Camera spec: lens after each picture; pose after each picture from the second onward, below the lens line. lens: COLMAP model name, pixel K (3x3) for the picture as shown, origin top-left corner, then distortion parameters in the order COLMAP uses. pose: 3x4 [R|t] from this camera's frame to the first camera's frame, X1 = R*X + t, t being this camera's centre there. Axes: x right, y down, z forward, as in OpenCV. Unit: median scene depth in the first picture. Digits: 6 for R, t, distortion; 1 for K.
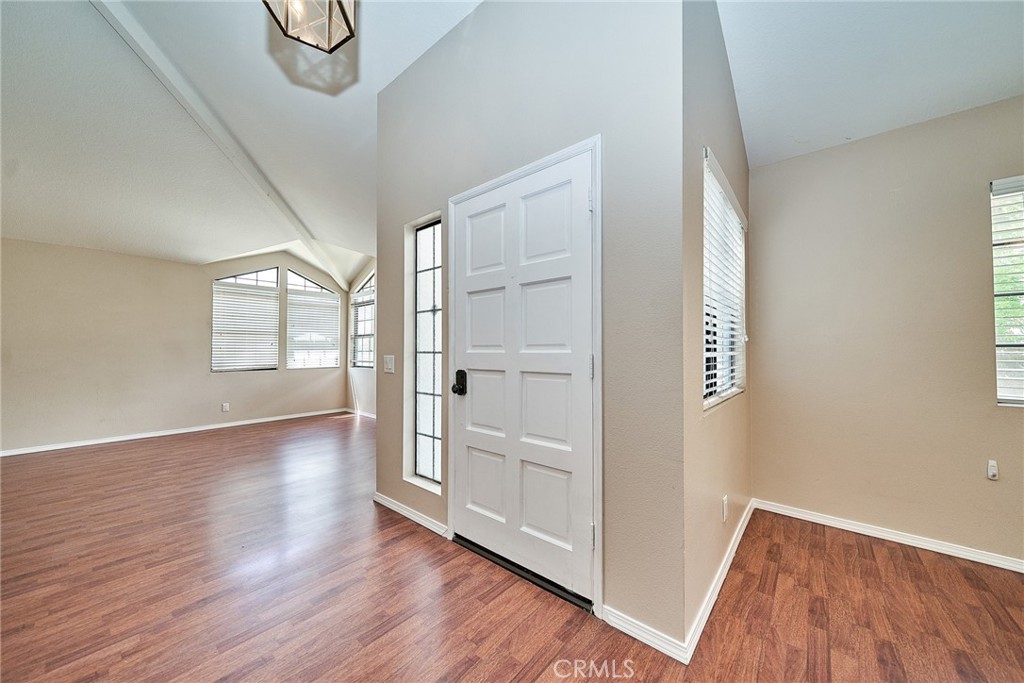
lens RADIAL K [[350.0, 0, 508.1], [0, 350.0, 343.5], [0, 0, 1]] dist [-0.000515, -0.000227]
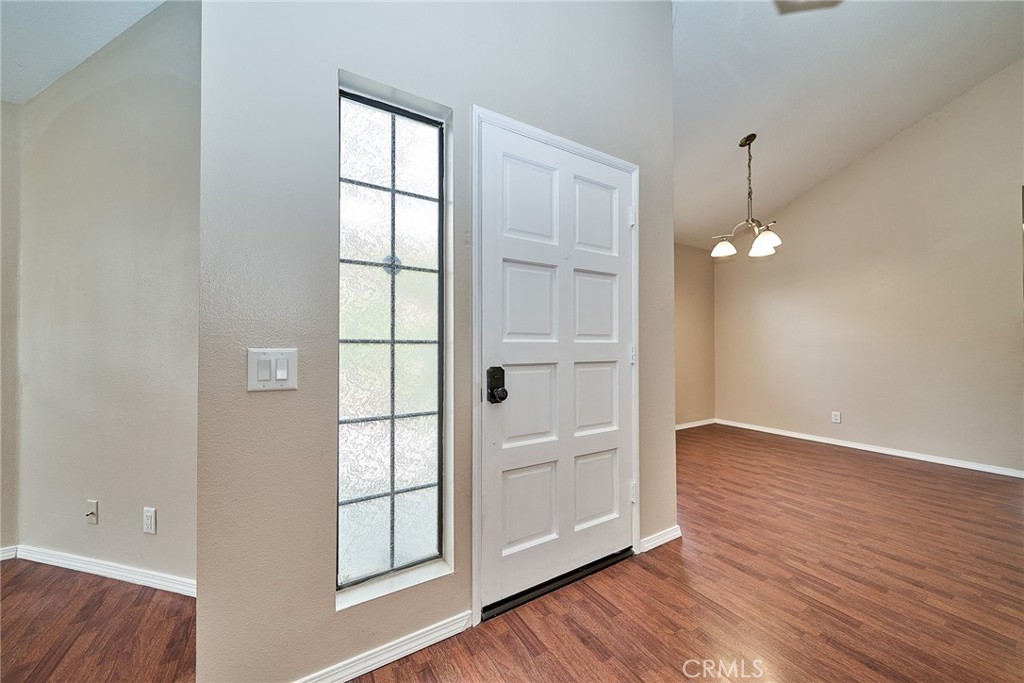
lens RADIAL K [[367.8, 0, 500.3], [0, 367.8, 342.5], [0, 0, 1]] dist [0.000012, -0.000093]
pose [[0.327149, 0.006426, 0.944951, -0.602280], [-0.019746, 0.999805, 0.000037, 0.019276], [-0.944767, -0.018671, 0.327212, 0.548586]]
